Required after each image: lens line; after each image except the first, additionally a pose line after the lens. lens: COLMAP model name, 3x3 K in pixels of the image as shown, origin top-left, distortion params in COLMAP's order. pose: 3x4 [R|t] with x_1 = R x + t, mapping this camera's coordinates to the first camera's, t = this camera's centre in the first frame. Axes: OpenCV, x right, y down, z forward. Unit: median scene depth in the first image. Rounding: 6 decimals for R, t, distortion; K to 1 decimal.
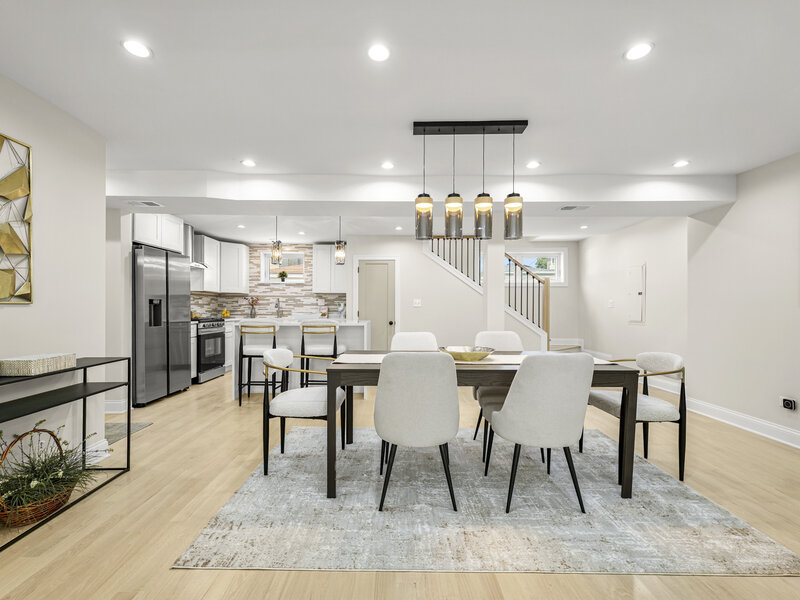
lens RADIAL K [[376.6, 0, 396.5], [0, 376.6, 304.3], [0, 0, 1]] dist [-0.000888, -0.000013]
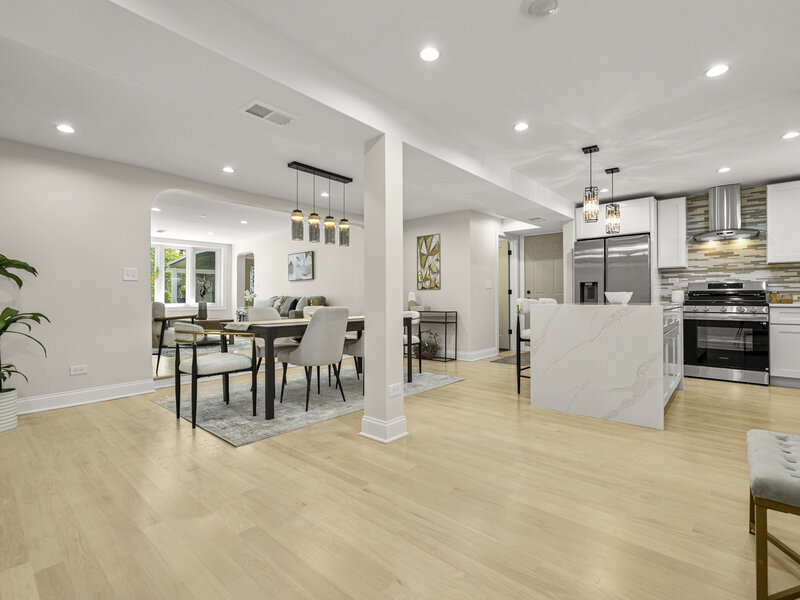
lens RADIAL K [[390.9, 0, 400.7], [0, 390.9, 293.7], [0, 0, 1]] dist [0.000505, 0.000810]
pose [[-0.660914, -0.007267, -0.750427, 0.439483], [0.009919, 0.999781, -0.018418, 0.024467], [0.750396, -0.019616, -0.660697, 0.816701]]
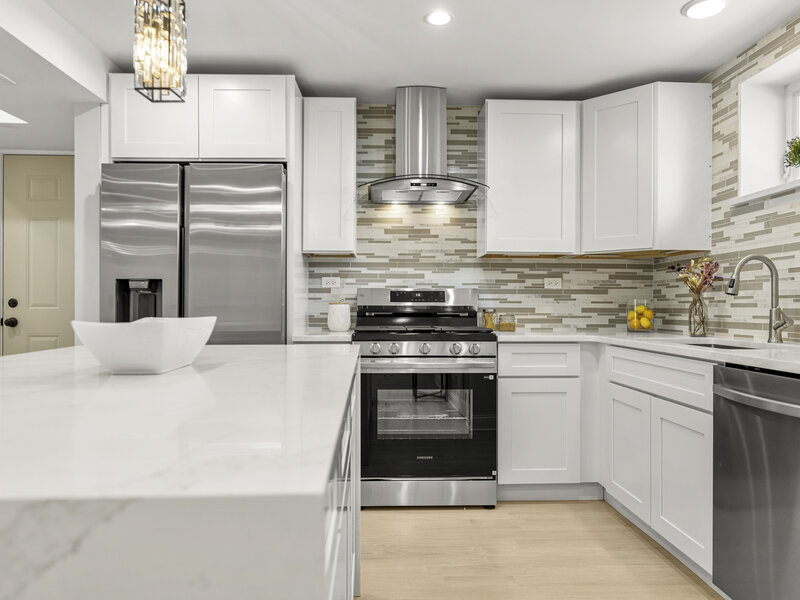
lens RADIAL K [[568.2, 0, 395.1], [0, 568.2, 297.1], [0, 0, 1]] dist [0.006003, 0.000937]
pose [[0.019727, -0.018781, -0.999629, 0.025583], [0.009401, 0.999783, -0.018598, 0.012946], [0.999761, -0.009031, 0.019899, 0.759492]]
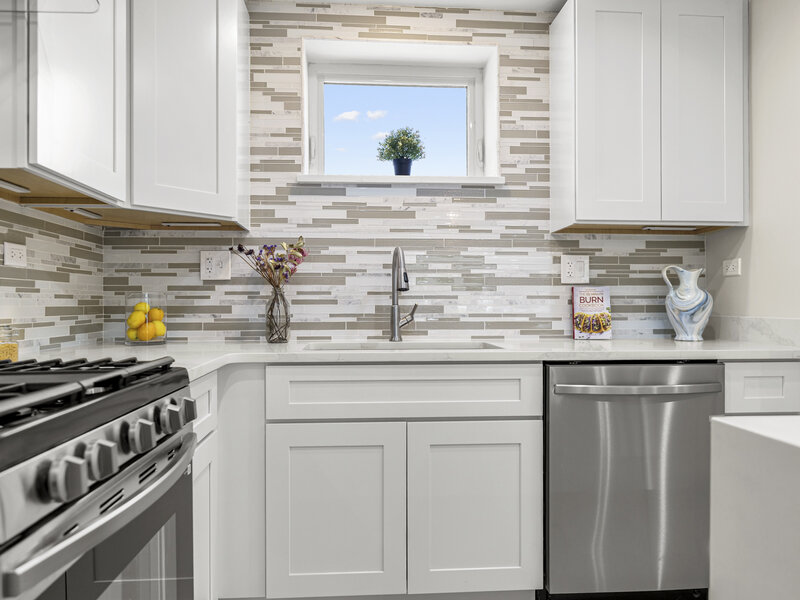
lens RADIAL K [[616.7, 0, 400.1], [0, 616.7, 303.9], [0, 0, 1]] dist [-0.002472, -0.002229]
pose [[0.998079, -0.002556, 0.061898, -0.328747], [0.001676, 0.999897, 0.014275, 0.009562], [-0.061928, -0.014144, 0.997980, 0.642284]]
